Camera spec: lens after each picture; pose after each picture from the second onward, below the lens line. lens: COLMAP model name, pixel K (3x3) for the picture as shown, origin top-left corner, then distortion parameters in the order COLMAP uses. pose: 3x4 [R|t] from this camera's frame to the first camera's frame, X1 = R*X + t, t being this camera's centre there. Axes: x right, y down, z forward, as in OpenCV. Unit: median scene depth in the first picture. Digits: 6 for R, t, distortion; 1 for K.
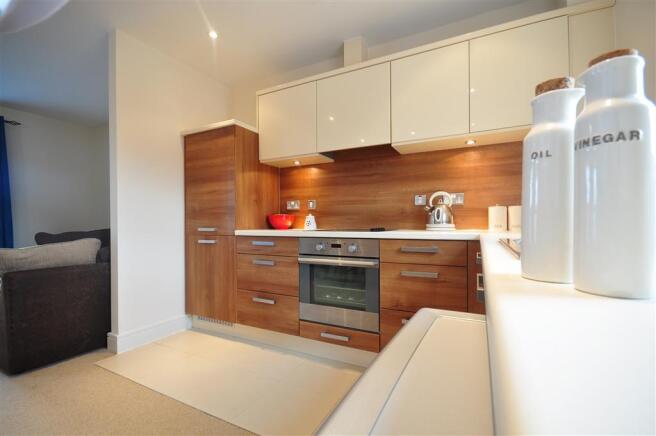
lens RADIAL K [[294.7, 0, 330.0], [0, 294.7, 224.9], [0, 0, 1]] dist [0.001823, -0.000349]
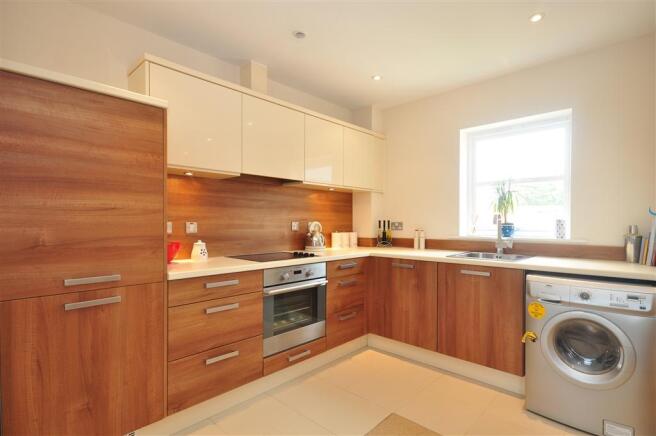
lens RADIAL K [[332.3, 0, 333.6], [0, 332.3, 219.3], [0, 0, 1]] dist [-0.000192, 0.000981]
pose [[0.260628, 0.011298, 0.965373, -0.998099], [0.005683, 0.999896, -0.013236, -0.094415], [-0.965423, 0.008936, 0.260537, 0.482896]]
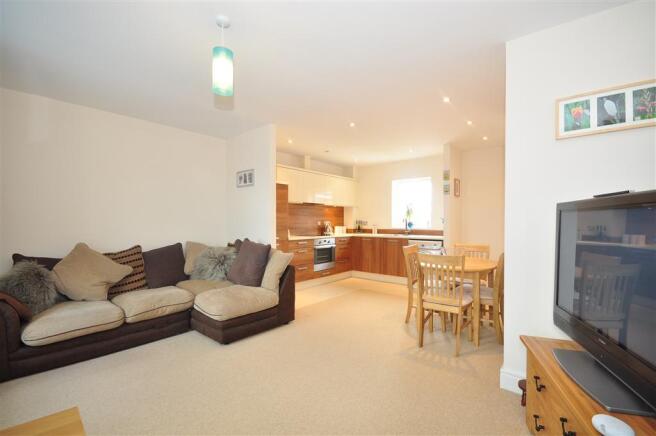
lens RADIAL K [[294.7, 0, 326.3], [0, 294.7, 219.8], [0, 0, 1]] dist [0.001823, -0.000349]
pose [[0.224308, 0.008639, 0.974480, -2.371904], [0.006482, 0.999925, -0.010357, -0.088205], [-0.974497, 0.008639, 0.224235, 0.316538]]
